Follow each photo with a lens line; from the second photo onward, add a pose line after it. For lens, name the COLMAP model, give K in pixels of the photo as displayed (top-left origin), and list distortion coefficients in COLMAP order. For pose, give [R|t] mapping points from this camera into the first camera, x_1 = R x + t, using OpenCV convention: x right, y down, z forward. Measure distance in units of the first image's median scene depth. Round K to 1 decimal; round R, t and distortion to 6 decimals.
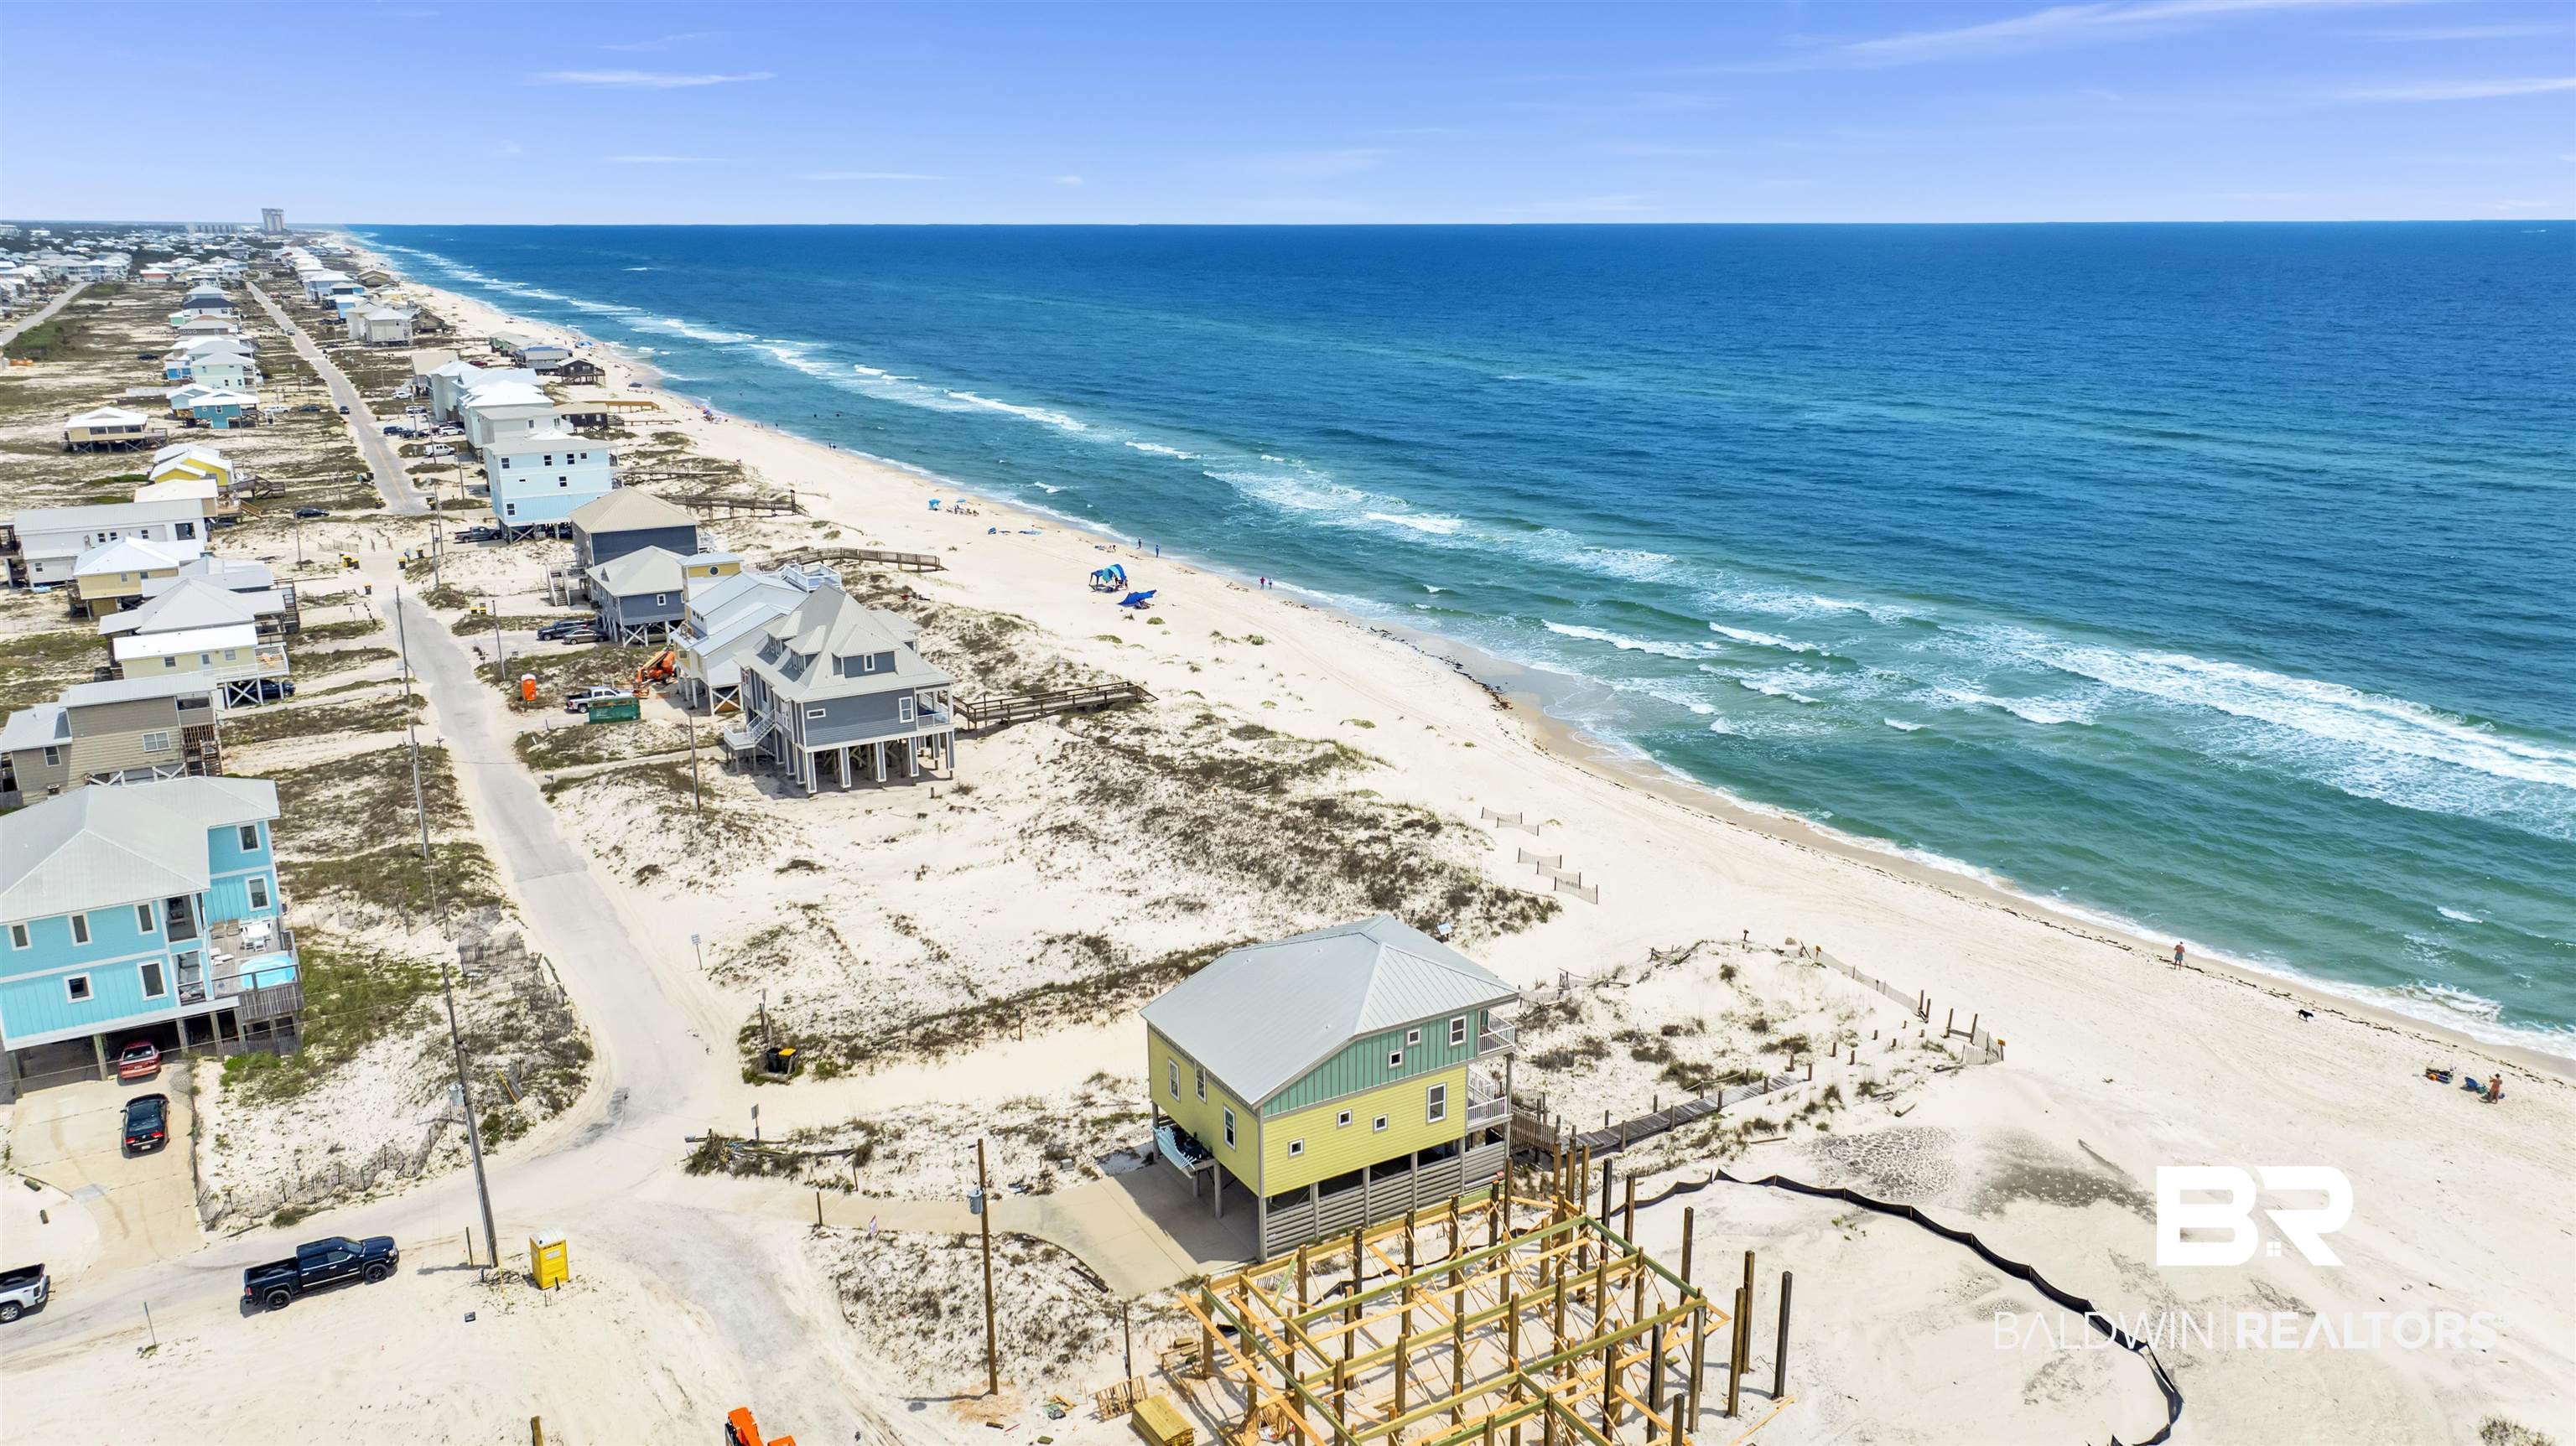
lens RADIAL K [[1823.8, 0, 1259.8], [0, 1823.8, 780.3], [0, 0, 1]] dist [0.009932, -0.066981]
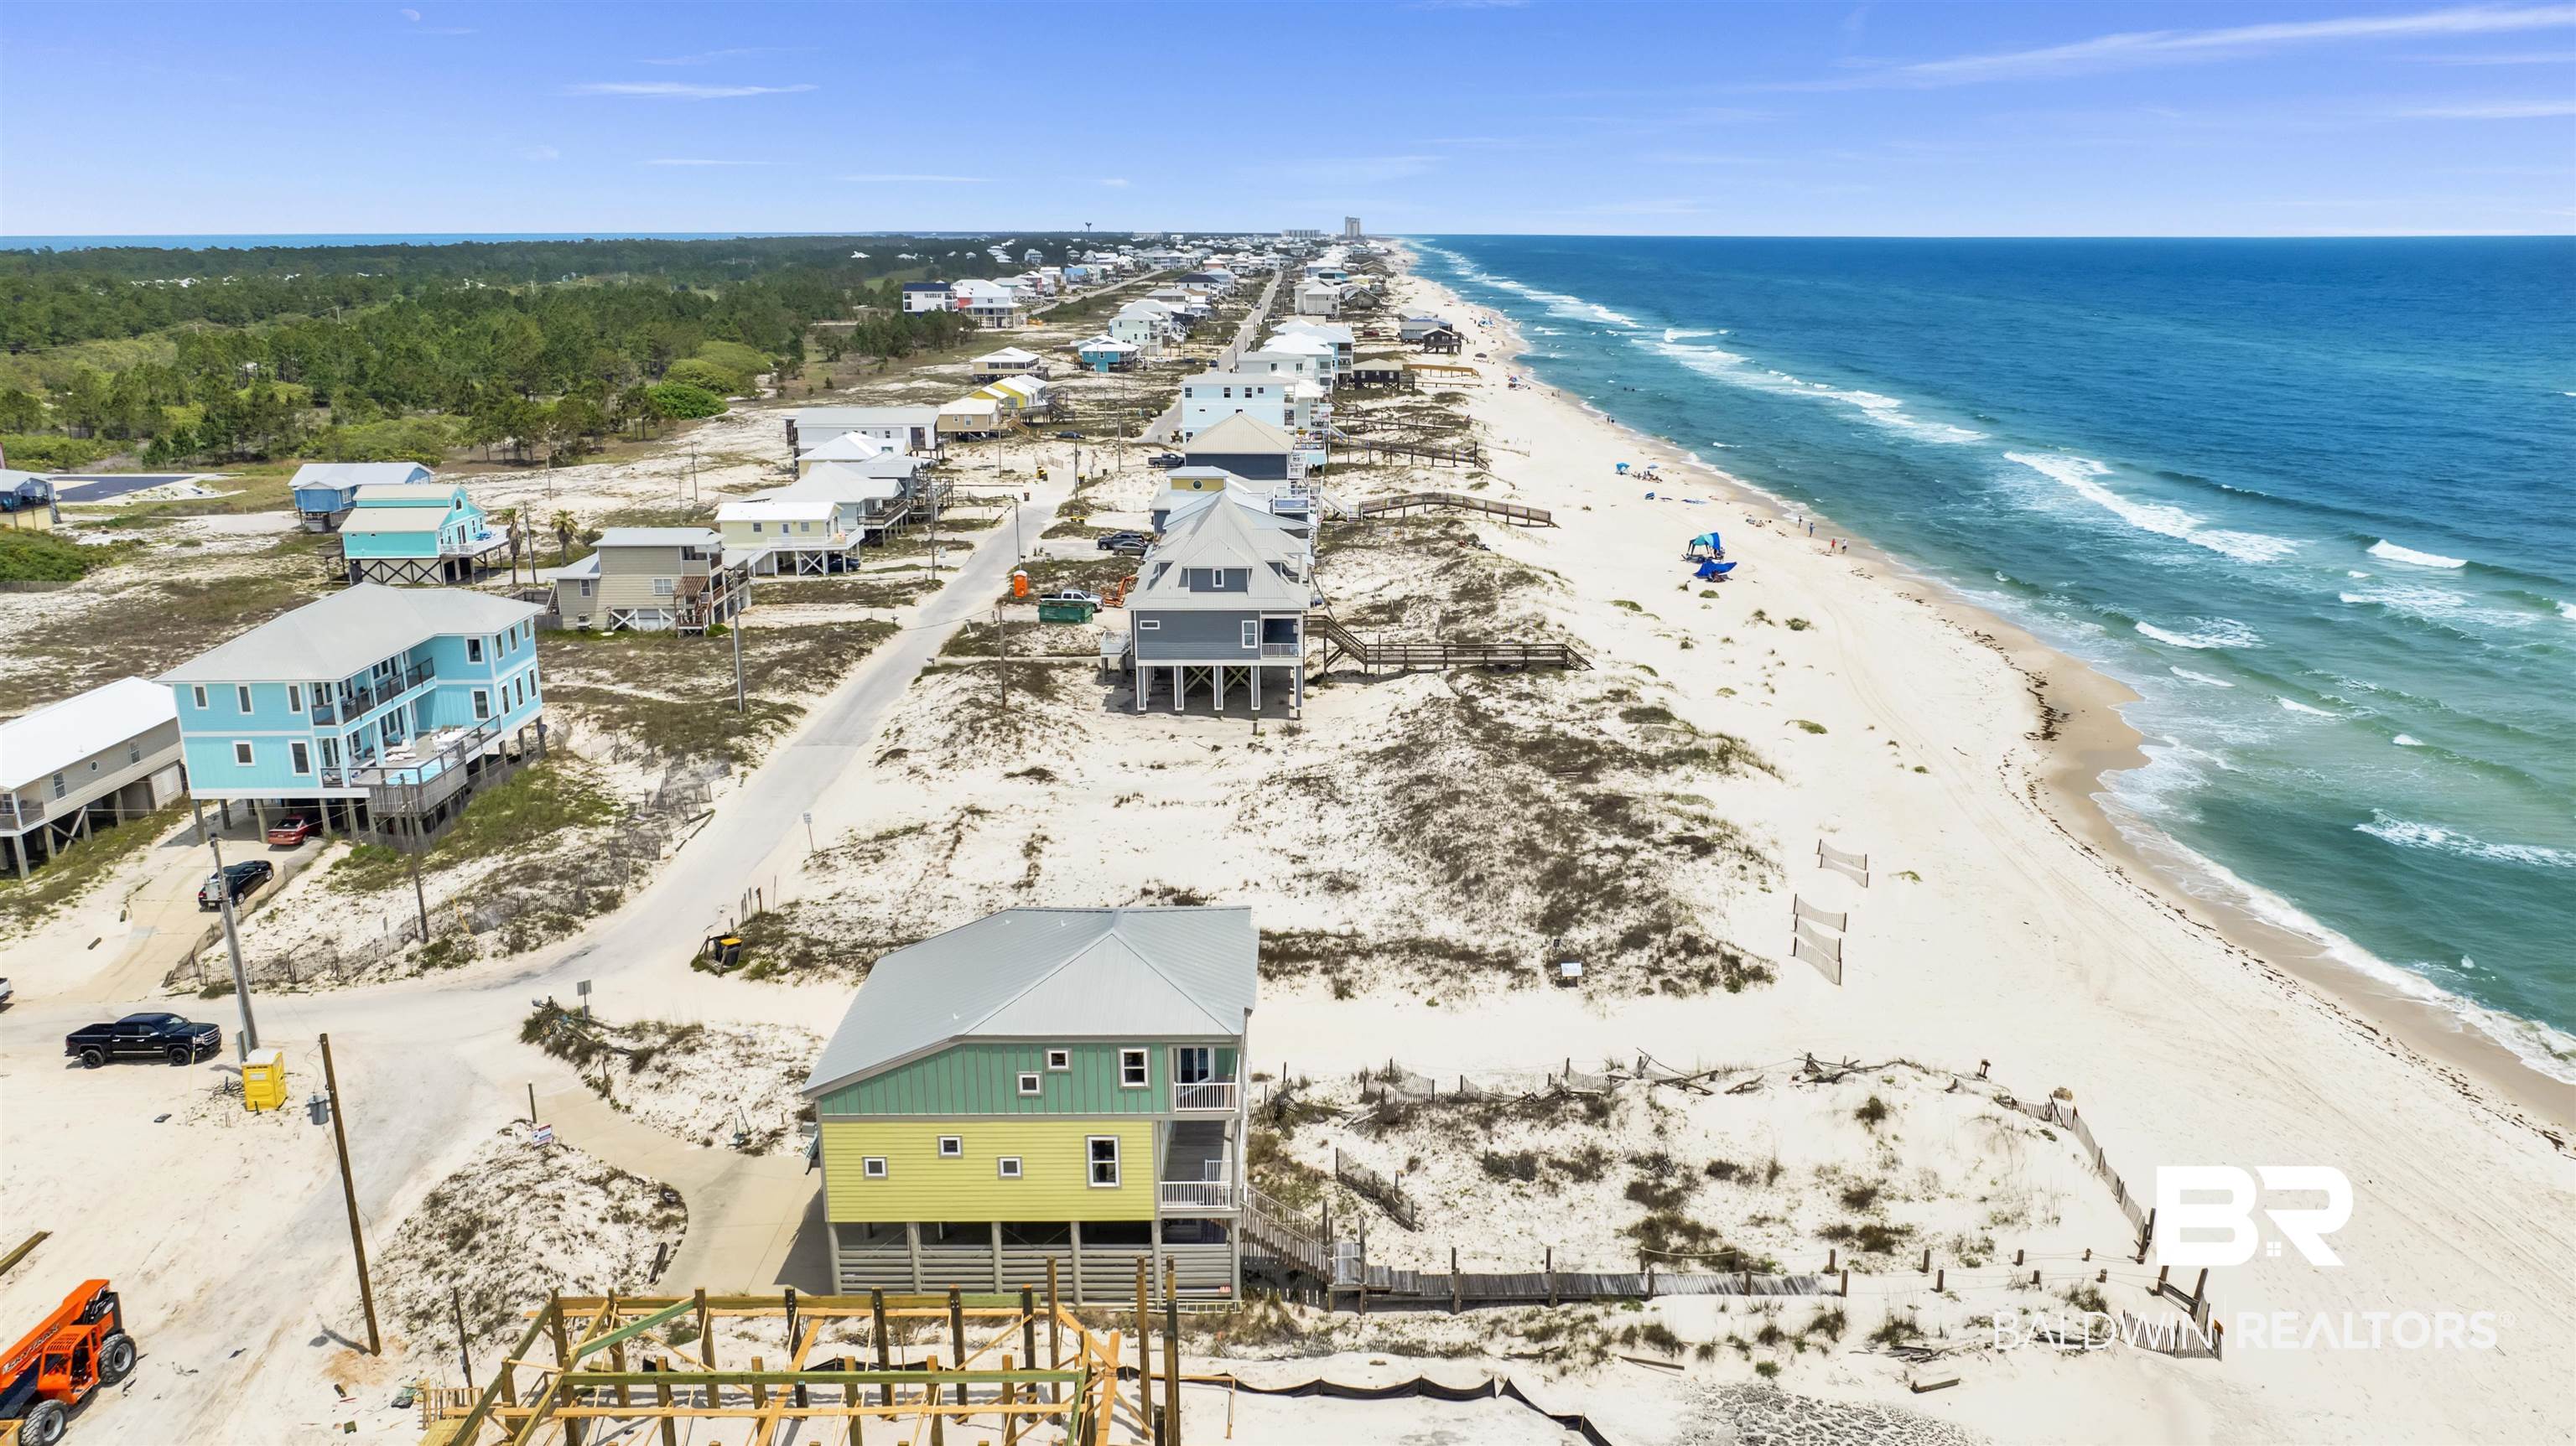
lens RADIAL K [[1804.8, 0, 1288.0], [0, 1804.8, 723.0], [0, 0, 1]] dist [-0.021324, 0.001106]
pose [[0.867340, 0.136432, -0.478652, 0.350981], [-0.151913, 0.988373, 0.006446, -0.005207], [0.473966, 0.067122, 0.877981, 0.303983]]
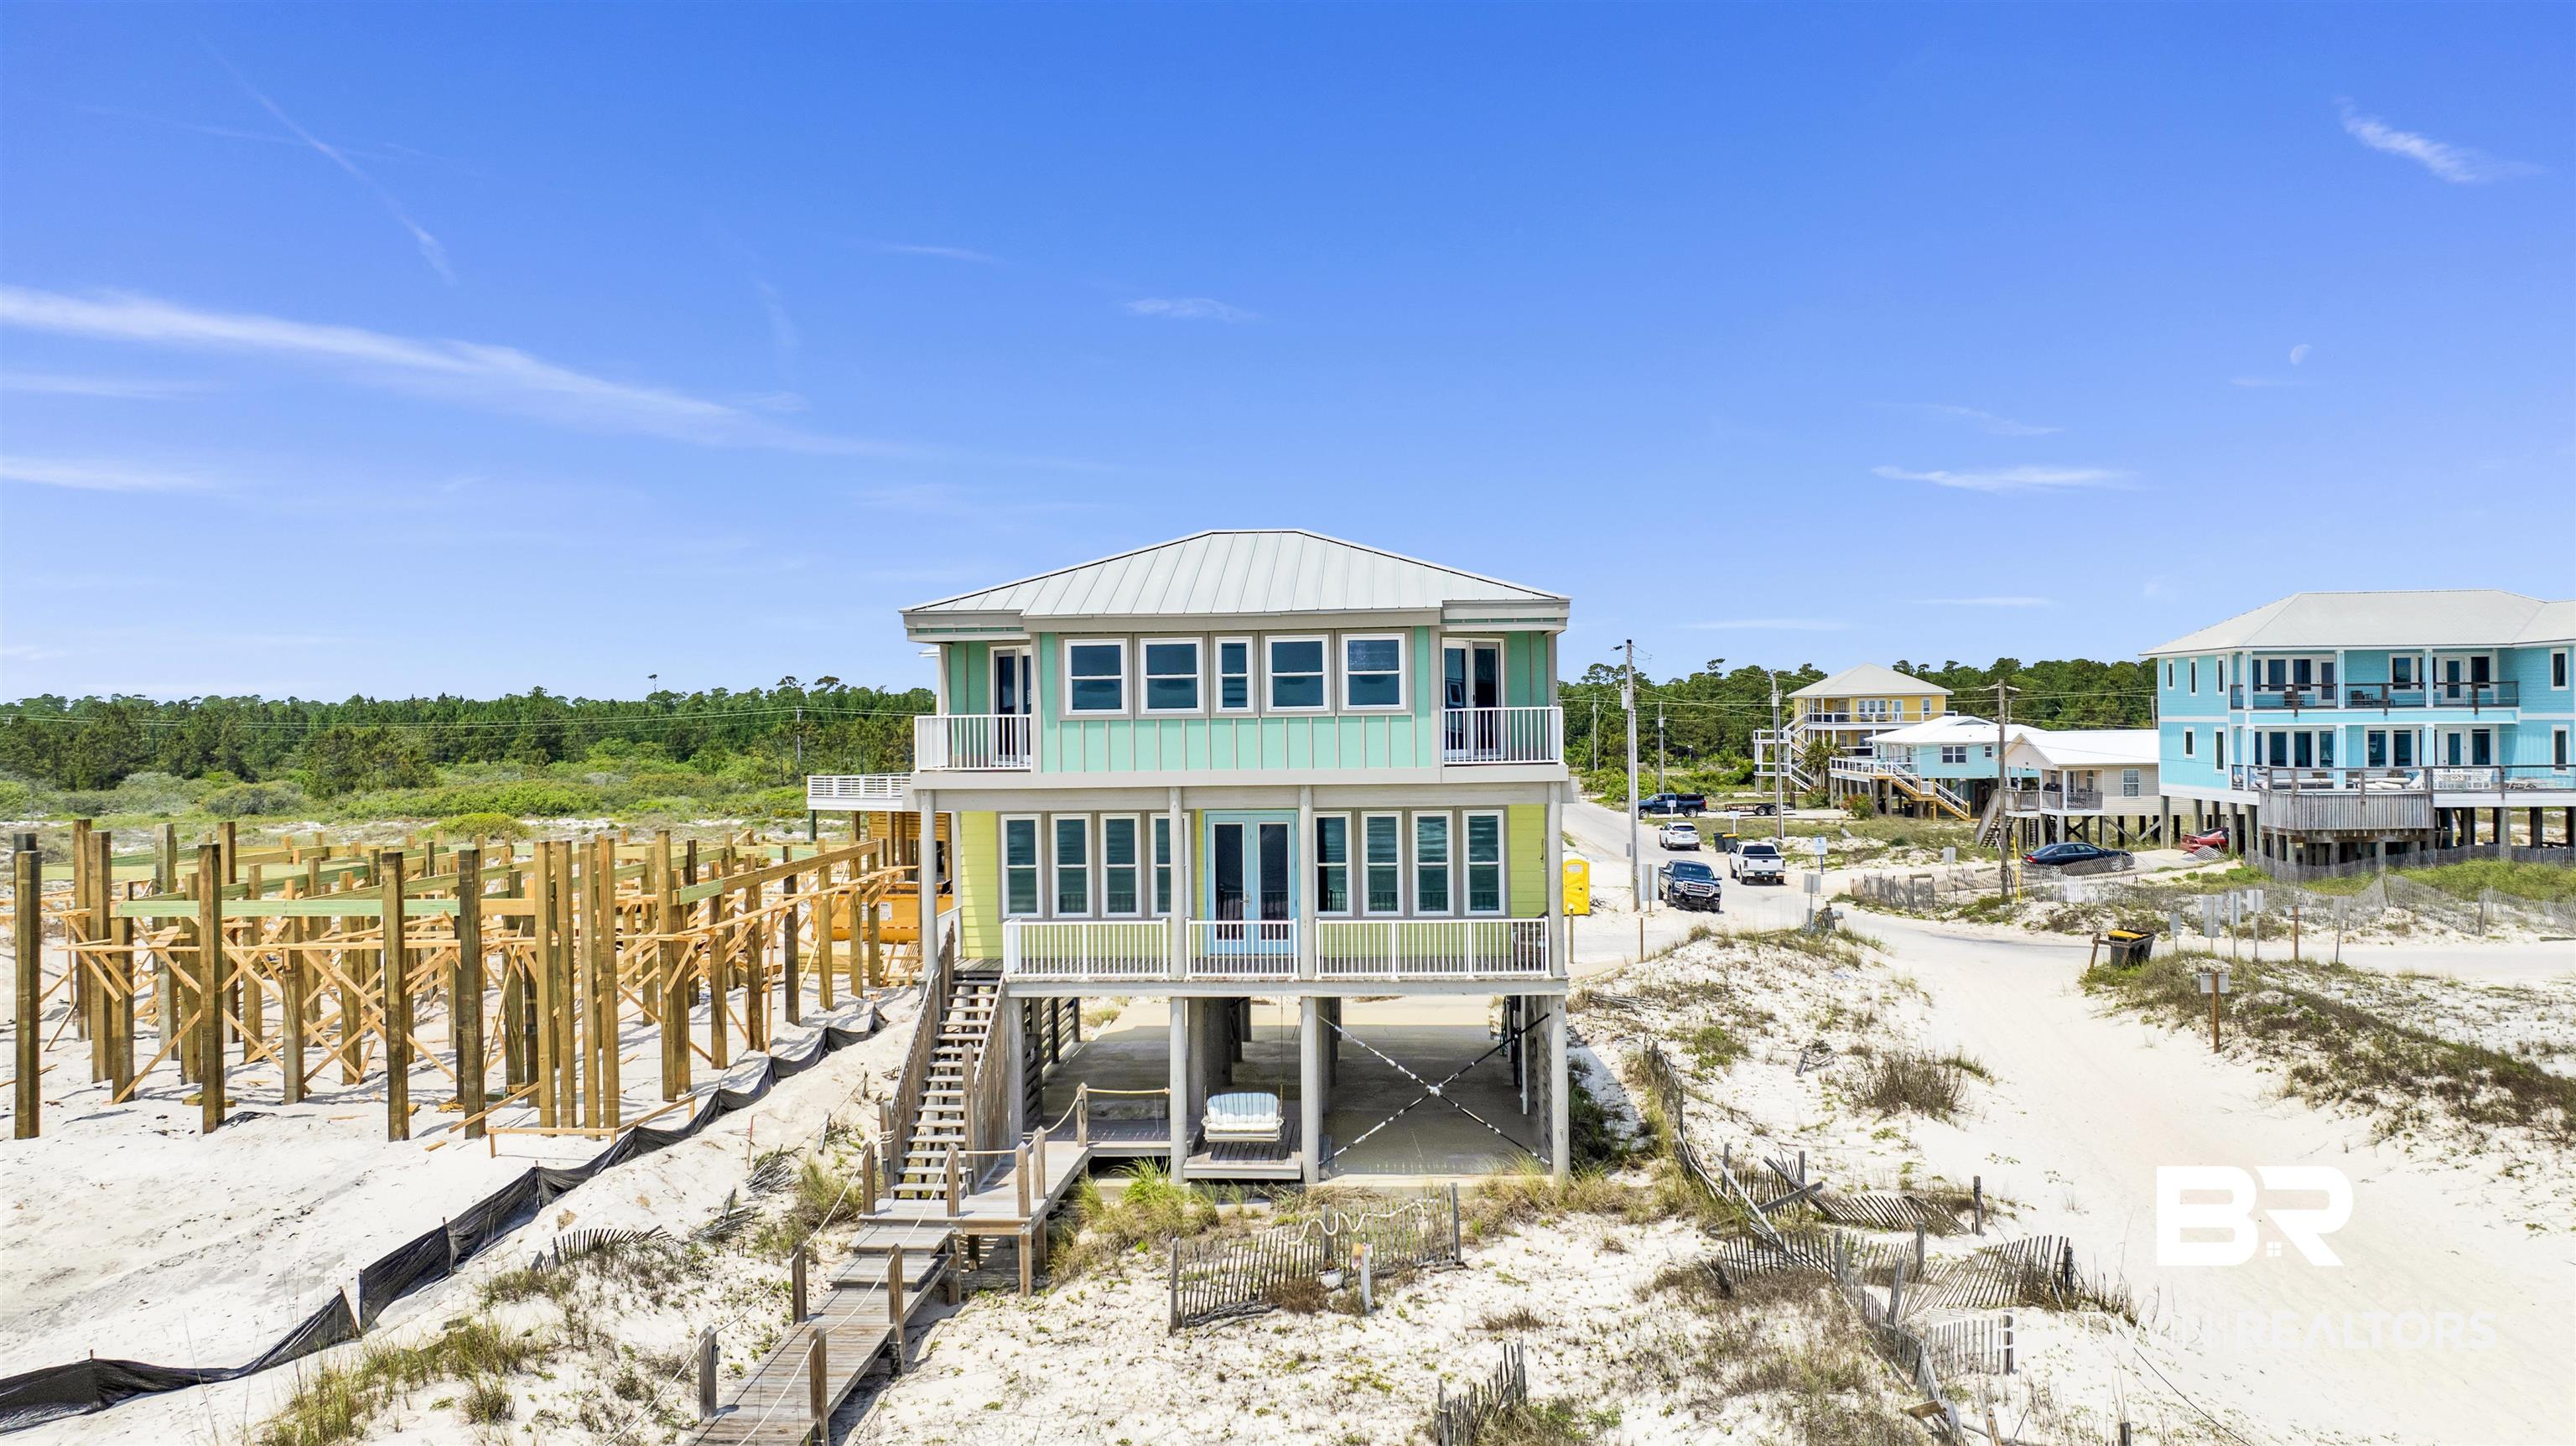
lens RADIAL K [[1804.8, 0, 1288.0], [0, 1804.8, 723.0], [0, 0, 1]] dist [-0.021324, 0.001106]
pose [[-0.546123, 0.026329, -0.837291, 0.304820], [-0.233628, 0.955061, 0.182417, 0.040388], [0.804467, 0.295237, -0.515430, 0.944941]]
